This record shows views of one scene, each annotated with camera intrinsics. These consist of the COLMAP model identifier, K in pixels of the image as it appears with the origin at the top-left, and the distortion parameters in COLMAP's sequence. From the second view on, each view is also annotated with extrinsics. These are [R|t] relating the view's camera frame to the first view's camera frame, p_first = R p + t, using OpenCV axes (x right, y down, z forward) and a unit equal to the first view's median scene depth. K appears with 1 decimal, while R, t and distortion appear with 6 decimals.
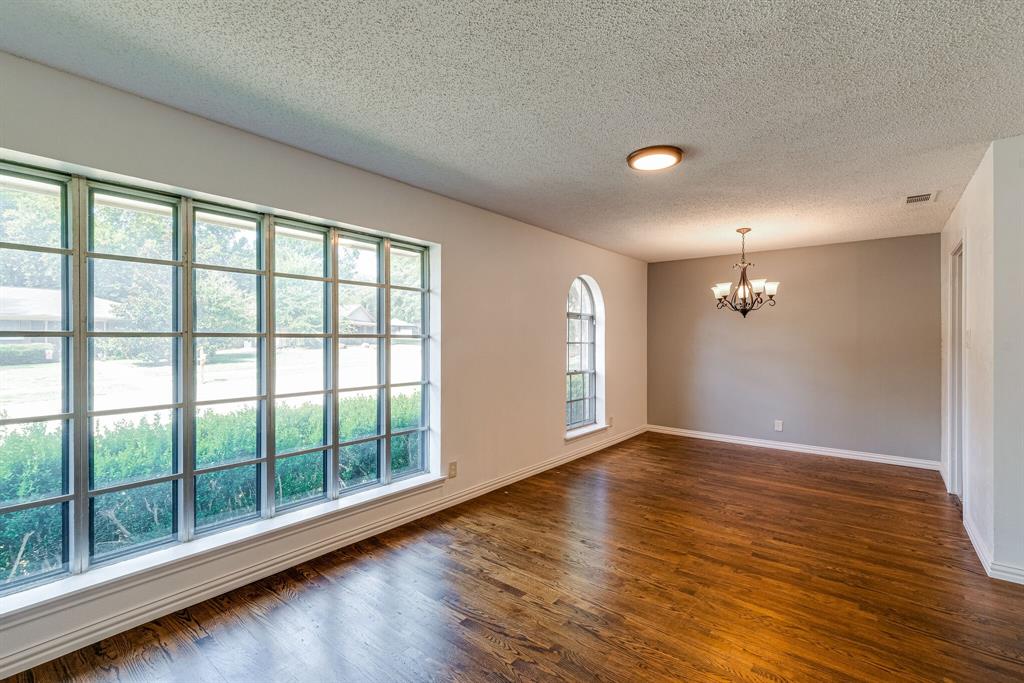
lens RADIAL K [[462.0, 0, 518.1], [0, 462.0, 338.9], [0, 0, 1]] dist [0.001944, -0.000714]
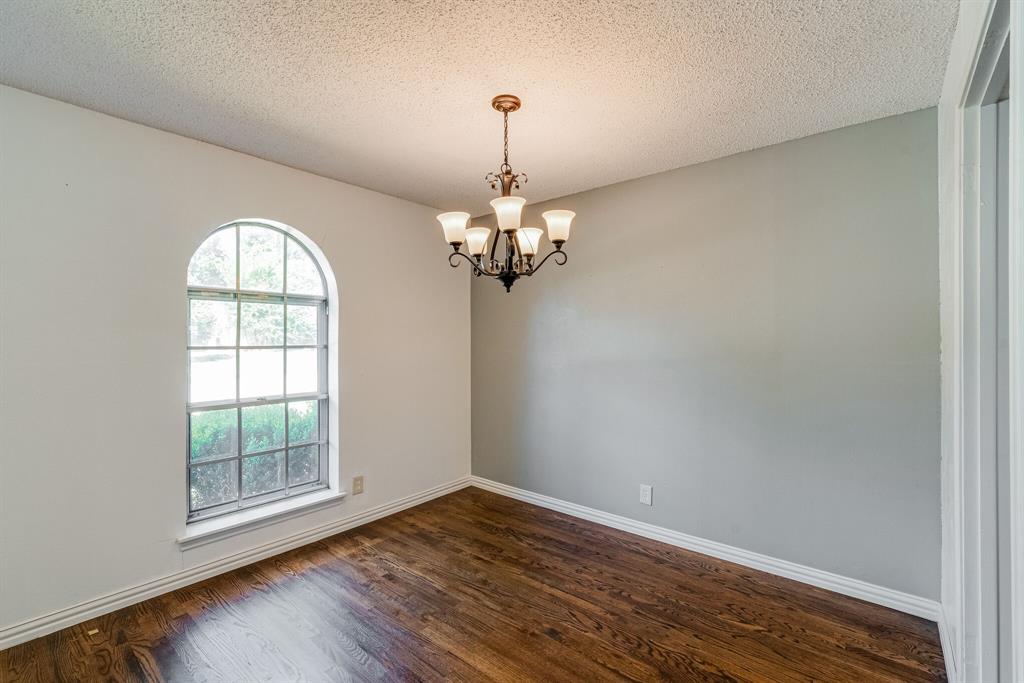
lens RADIAL K [[462.0, 0, 510.8], [0, 462.0, 337.1], [0, 0, 1]] dist [0.001944, -0.000714]
pose [[0.999918, -0.006496, -0.011058, 0.494876], [0.006417, 0.999954, -0.007179, 0.002926], [0.011104, 0.007108, 0.999913, 0.535660]]
